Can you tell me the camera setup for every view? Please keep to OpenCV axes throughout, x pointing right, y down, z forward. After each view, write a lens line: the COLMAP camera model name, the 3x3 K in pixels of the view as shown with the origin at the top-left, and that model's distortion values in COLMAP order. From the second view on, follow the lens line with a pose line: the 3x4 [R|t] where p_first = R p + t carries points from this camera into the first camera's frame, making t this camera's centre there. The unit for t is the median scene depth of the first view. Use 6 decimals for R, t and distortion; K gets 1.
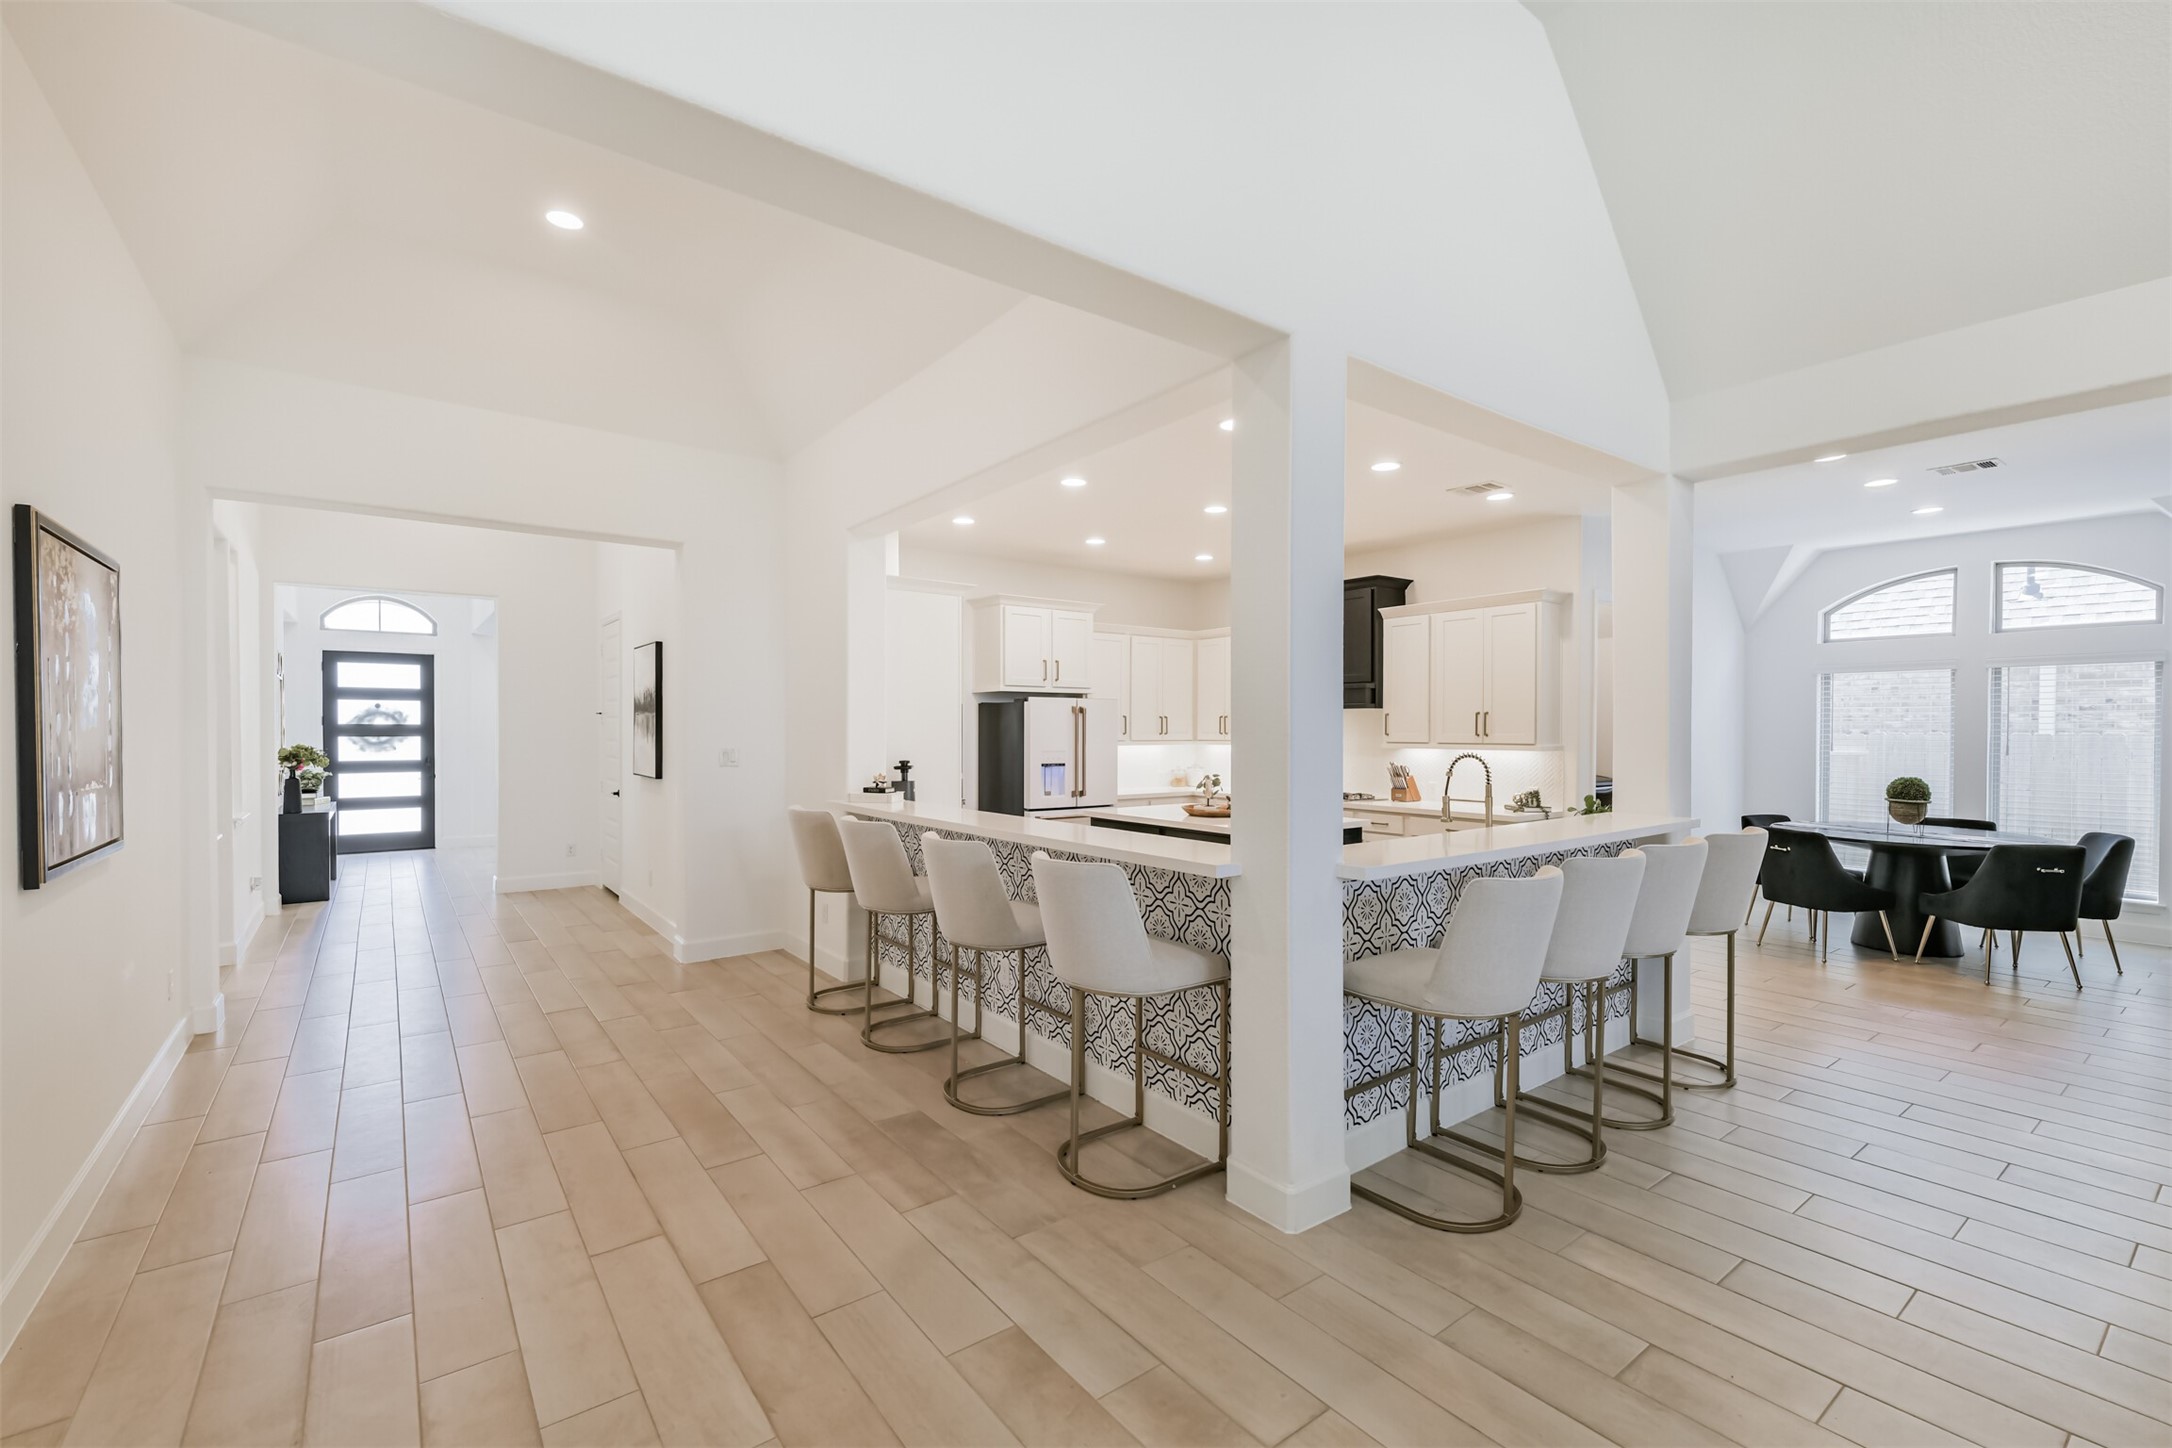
lens RADIAL K [[916.5, 0, 1067.1], [0, 916.5, 732.8], [0, 0, 1]] dist [0.003089, 0.000191]
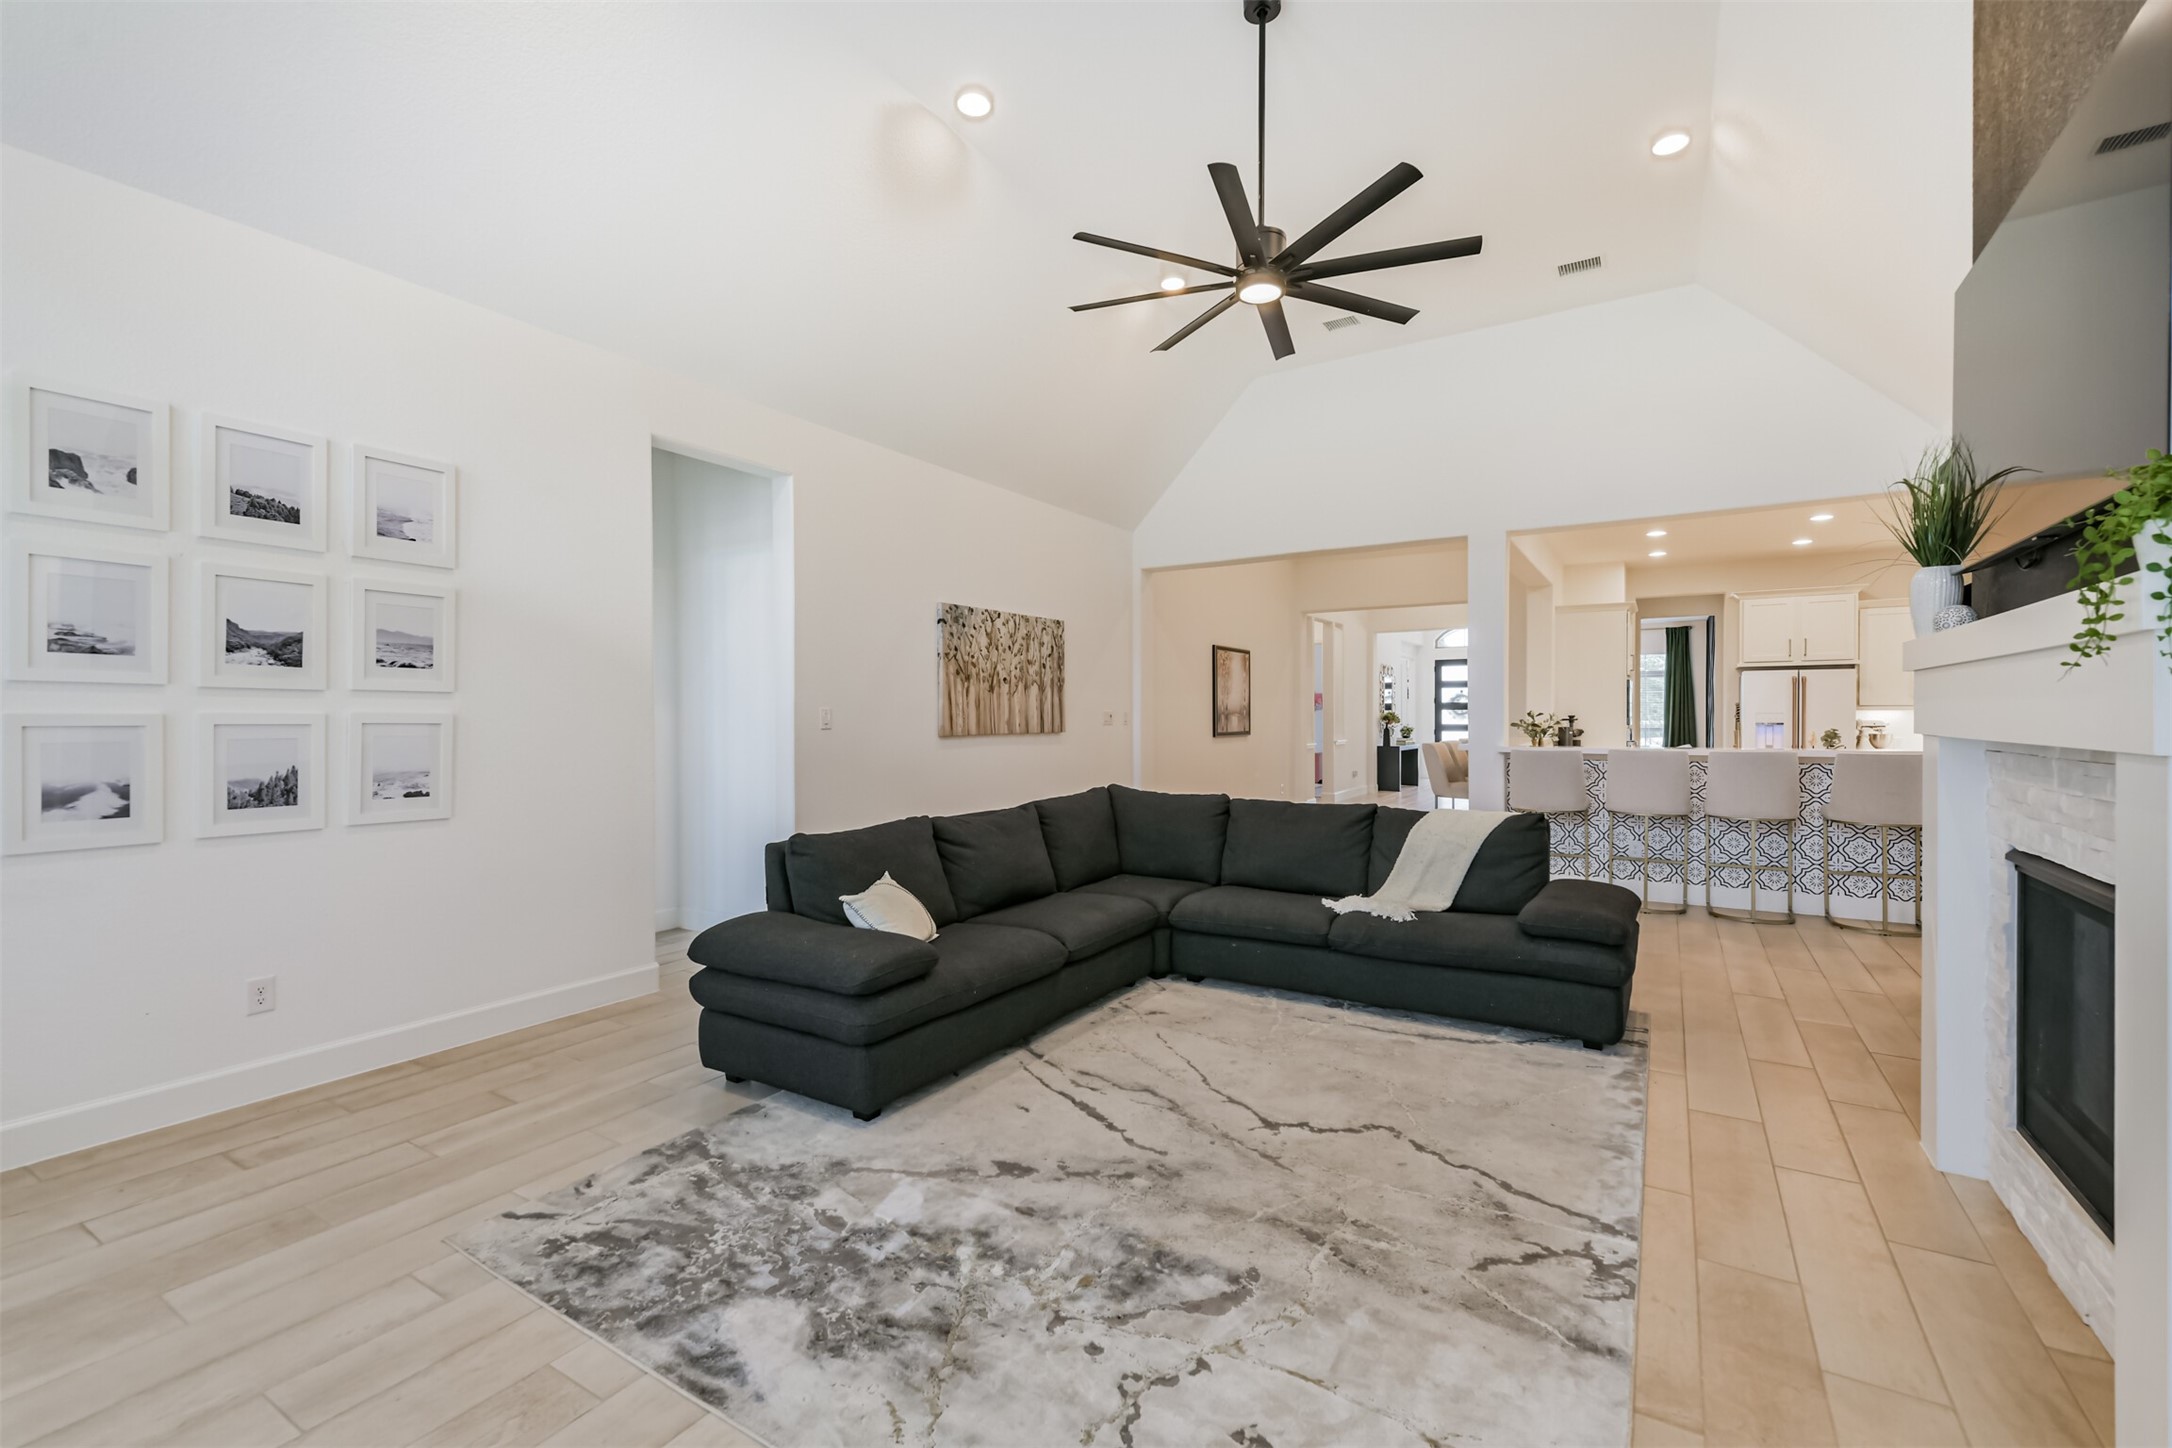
lens RADIAL K [[916.5, 0, 1089.5], [0, 916.5, 716.9], [0, 0, 1]] dist [0.003089, 0.000191]
pose [[0.356051, -0.000014, -0.934466, 0.572269], [0.000274, 1.000000, 0.000090, 0.017138], [0.934466, -0.000288, 0.356051, -0.224670]]
